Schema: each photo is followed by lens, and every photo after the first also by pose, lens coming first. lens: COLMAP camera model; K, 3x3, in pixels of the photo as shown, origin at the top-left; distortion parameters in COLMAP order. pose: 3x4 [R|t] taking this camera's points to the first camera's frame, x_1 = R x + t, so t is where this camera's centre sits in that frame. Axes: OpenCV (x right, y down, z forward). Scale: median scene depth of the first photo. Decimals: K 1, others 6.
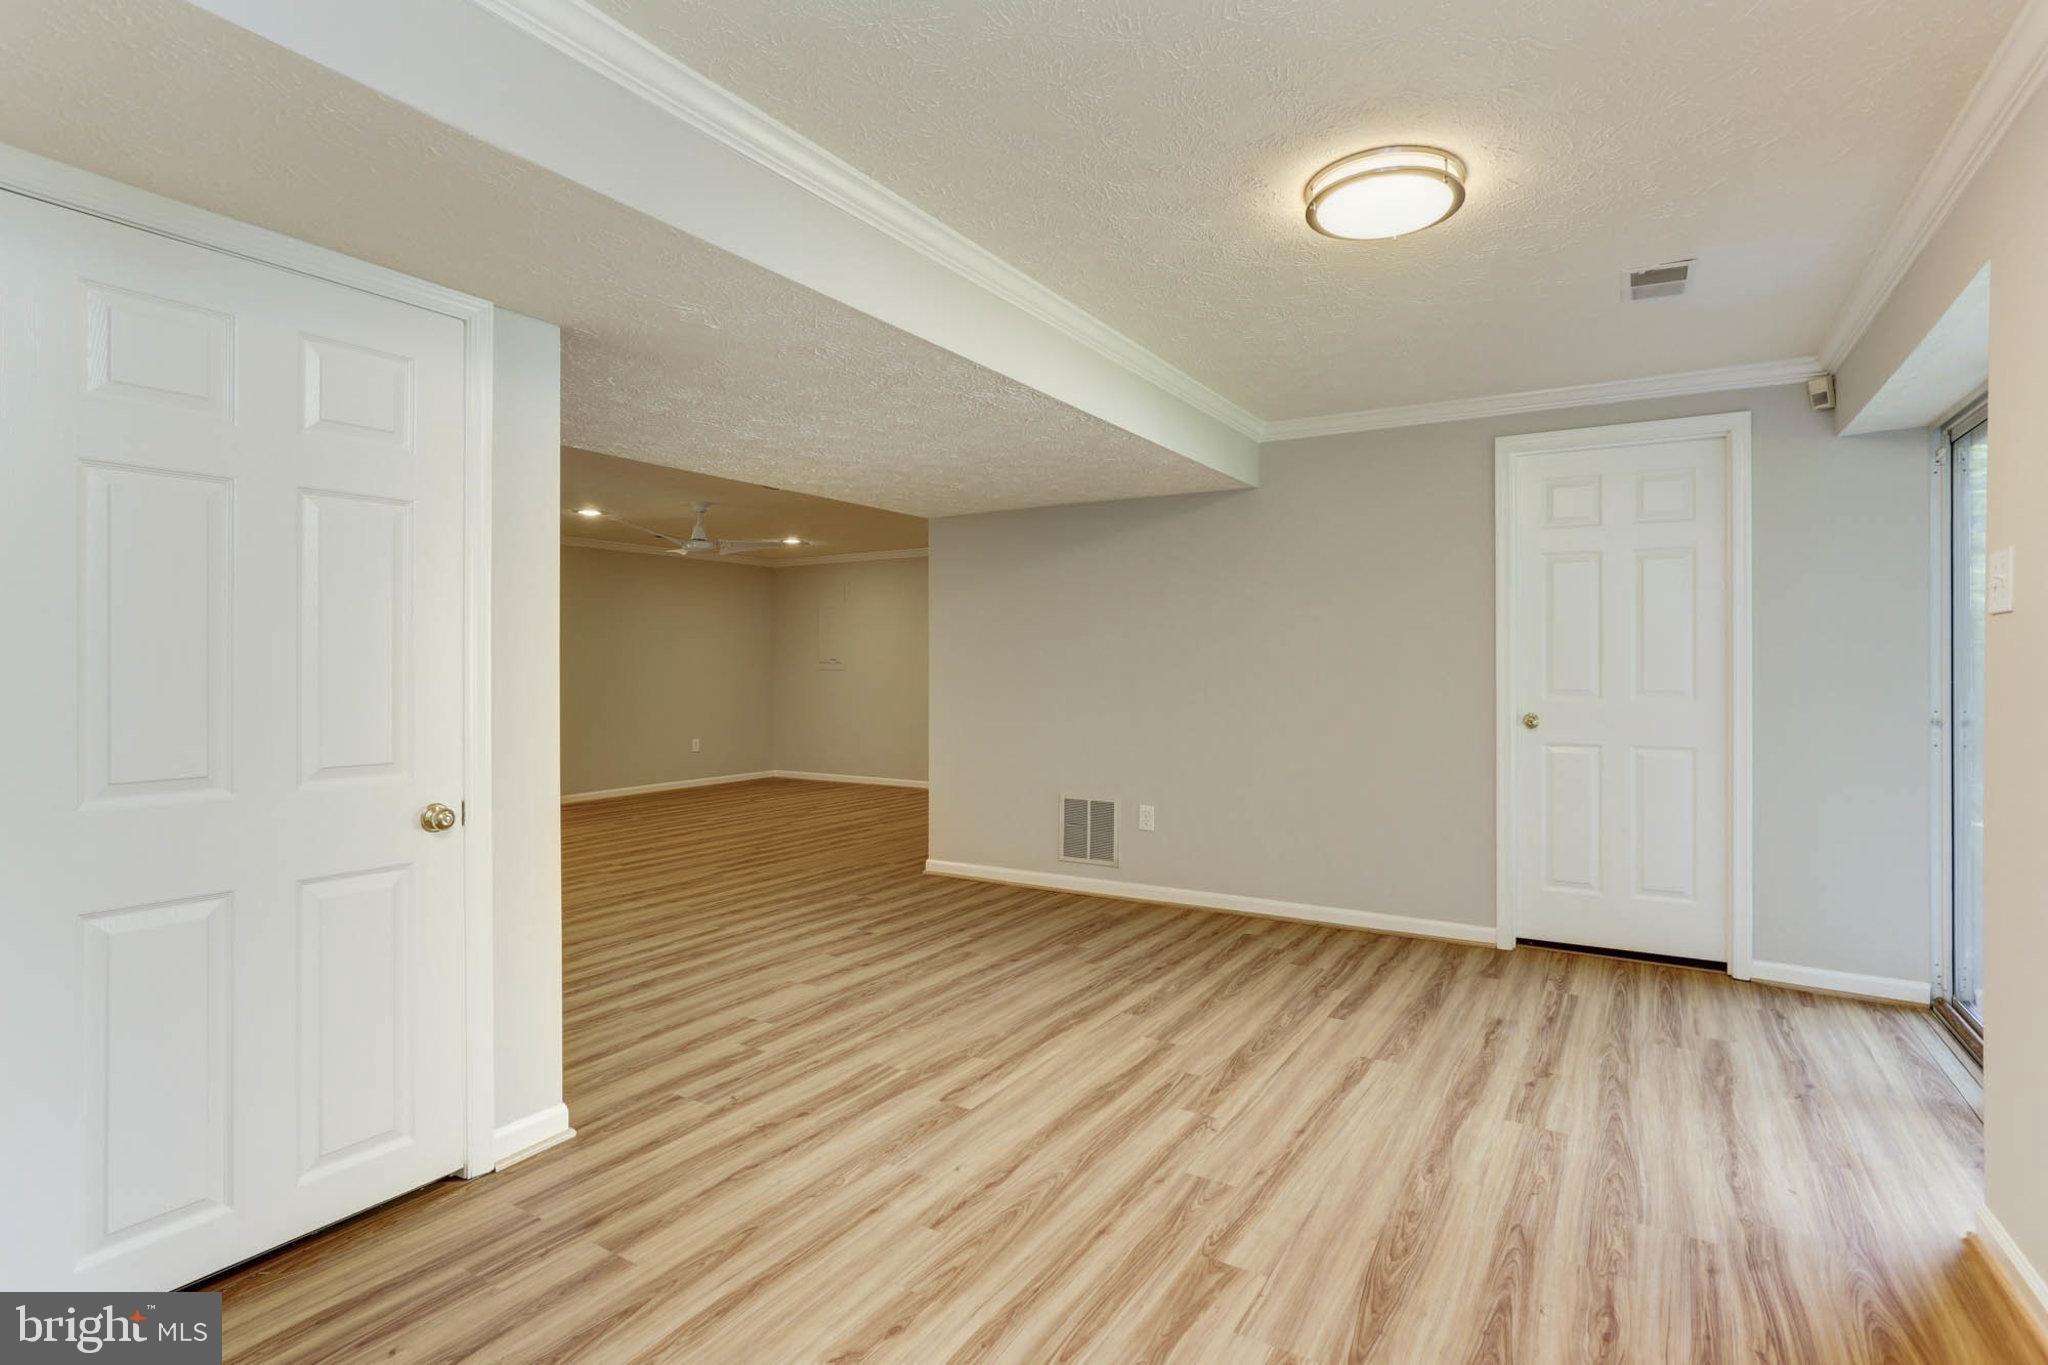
lens RADIAL K [[1022.3, 0, 1022.7], [0, 1022.3, 673.7], [0, 0, 1]] dist [-0.036926, 0.028575]
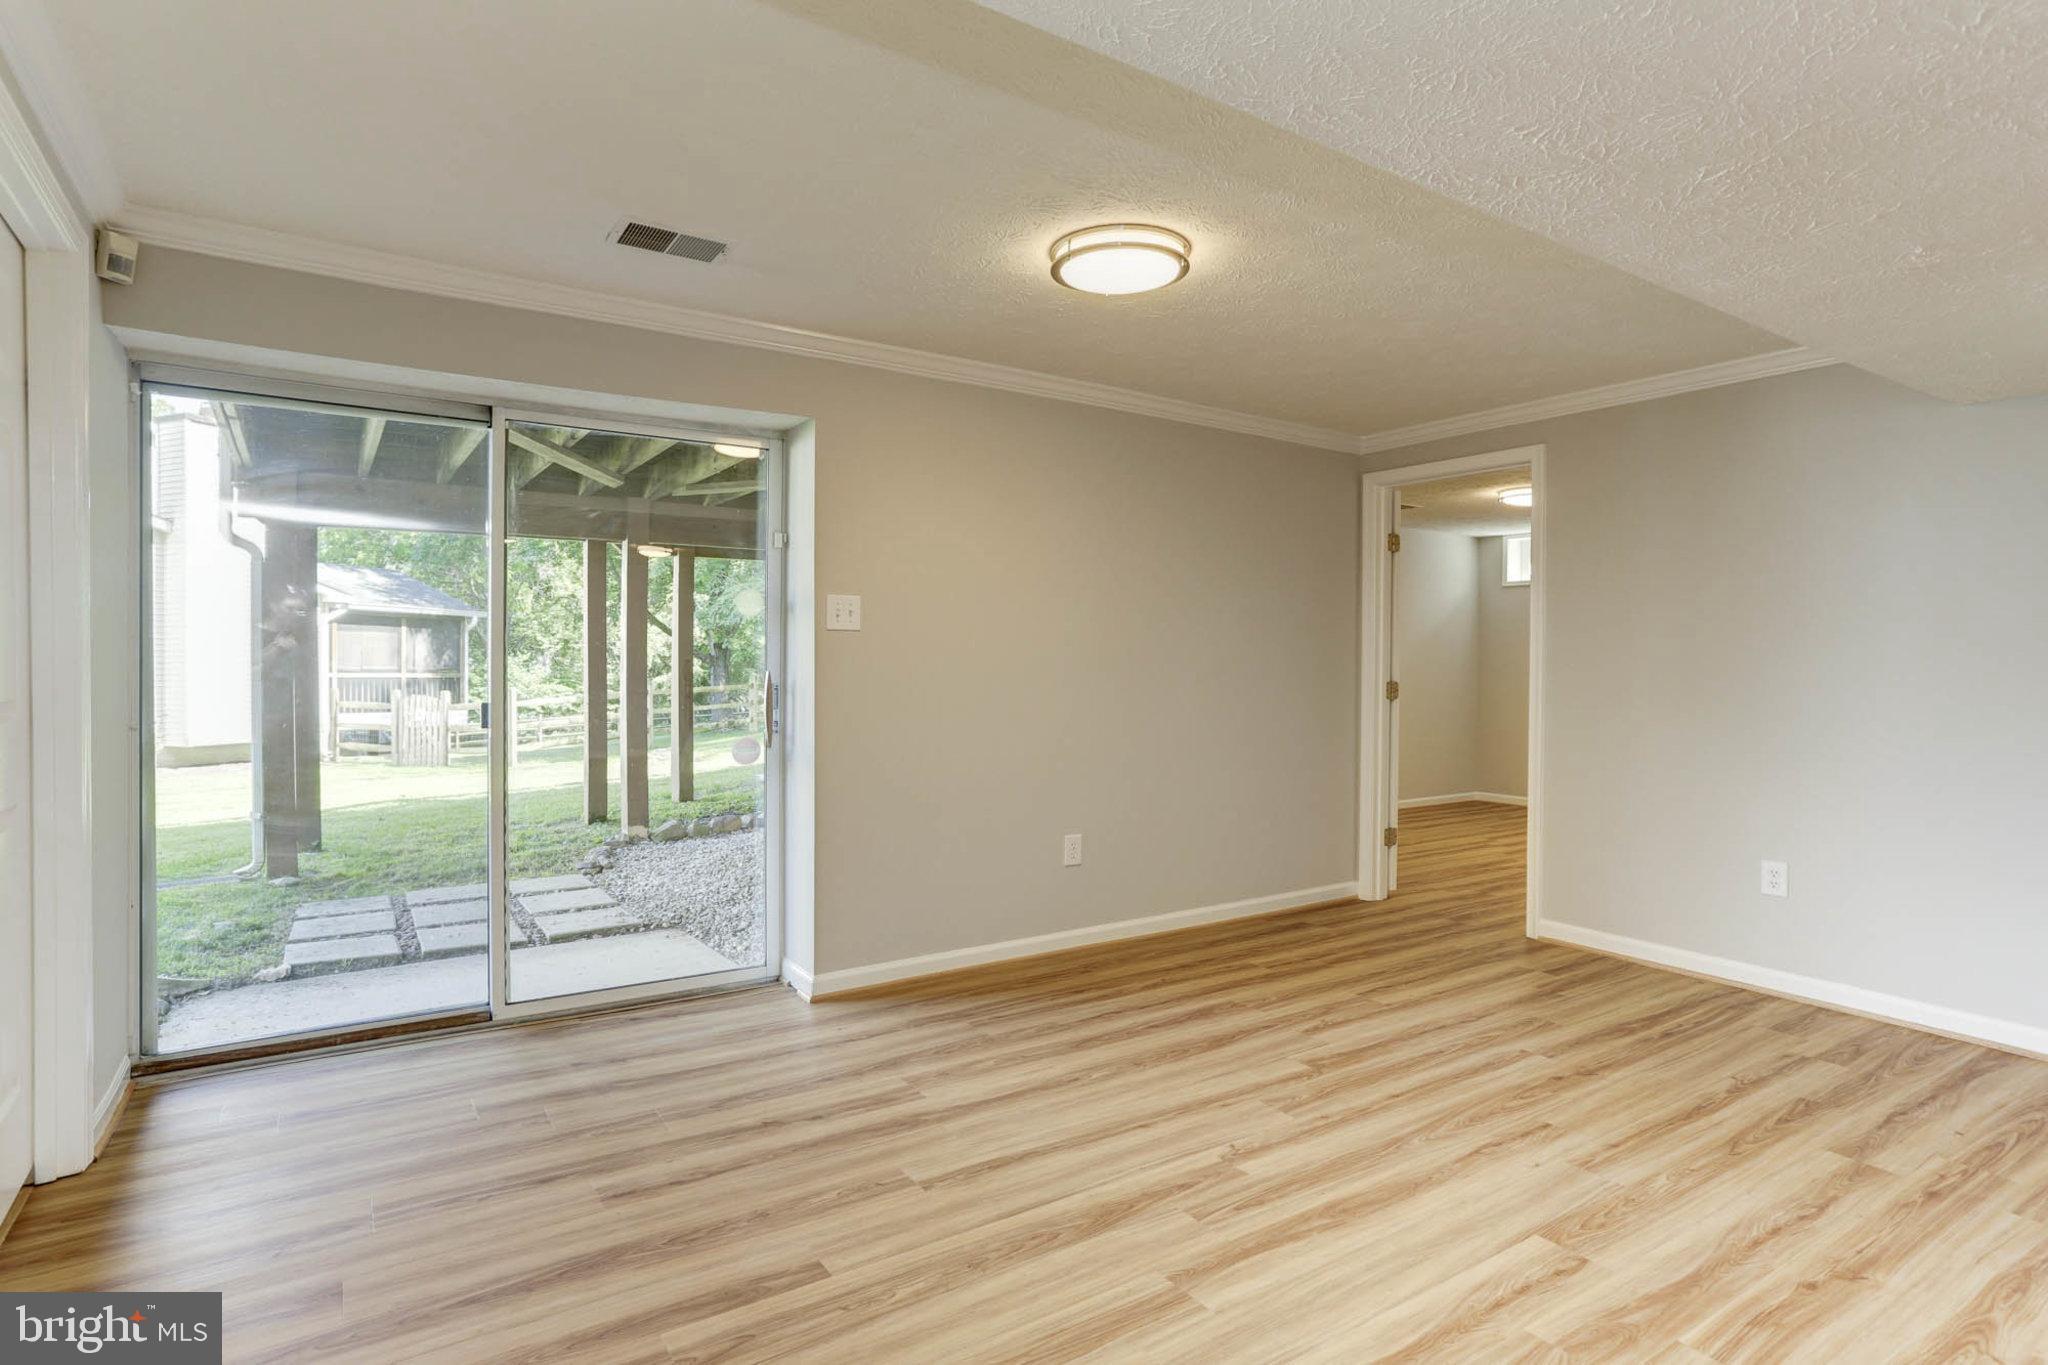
lens RADIAL K [[1022.3, 0, 1022.7], [0, 1022.3, 673.7], [0, 0, 1]] dist [-0.036926, 0.028575]
pose [[-0.909307, -0.014687, 0.415867, -0.012257], [-0.008226, 0.999816, 0.017324, 0.013469], [-0.416045, 0.012332, -0.909260, 1.911453]]
